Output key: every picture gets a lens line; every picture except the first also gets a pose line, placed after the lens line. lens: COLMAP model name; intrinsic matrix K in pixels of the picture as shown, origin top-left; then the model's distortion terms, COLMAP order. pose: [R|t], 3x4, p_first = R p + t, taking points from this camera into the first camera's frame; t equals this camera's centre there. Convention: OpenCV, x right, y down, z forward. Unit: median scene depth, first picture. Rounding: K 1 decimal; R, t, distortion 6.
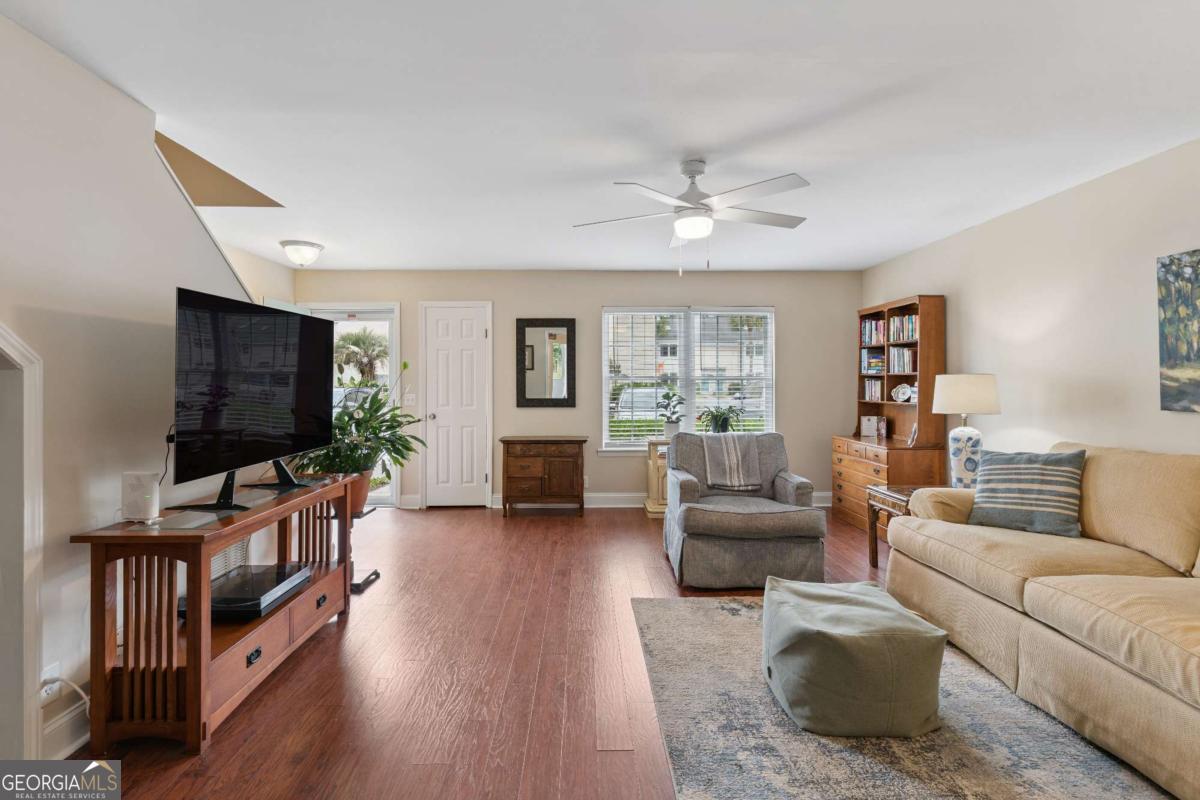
lens RADIAL K [[570.8, 0, 587.4], [0, 570.8, 376.3], [0, 0, 1]] dist [0.001829, 0.000600]
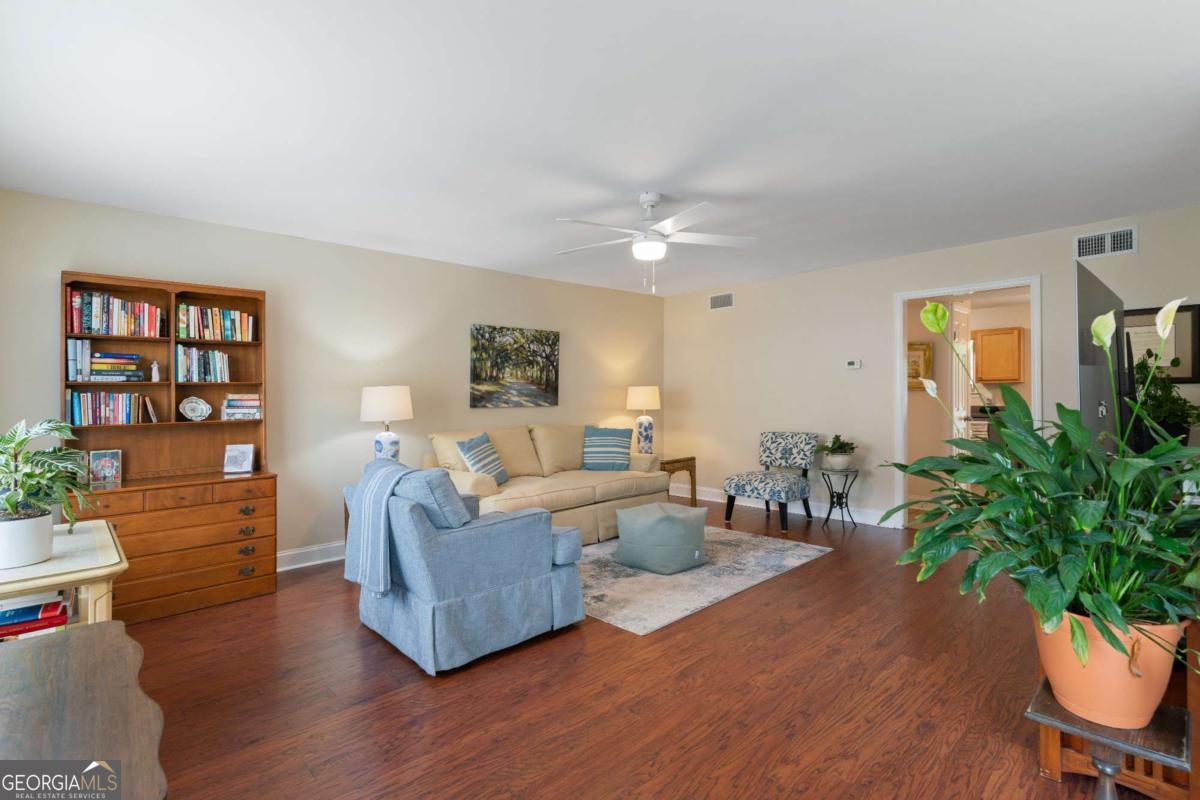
lens RADIAL K [[570.8, 0, 598.8], [0, 570.8, 398.5], [0, 0, 1]] dist [0.001829, 0.000600]
pose [[-0.677421, 0.011445, 0.735507, -0.629611], [0.013060, 0.999908, -0.003531, 0.043624], [-0.735480, 0.007214, -0.677508, 1.991804]]
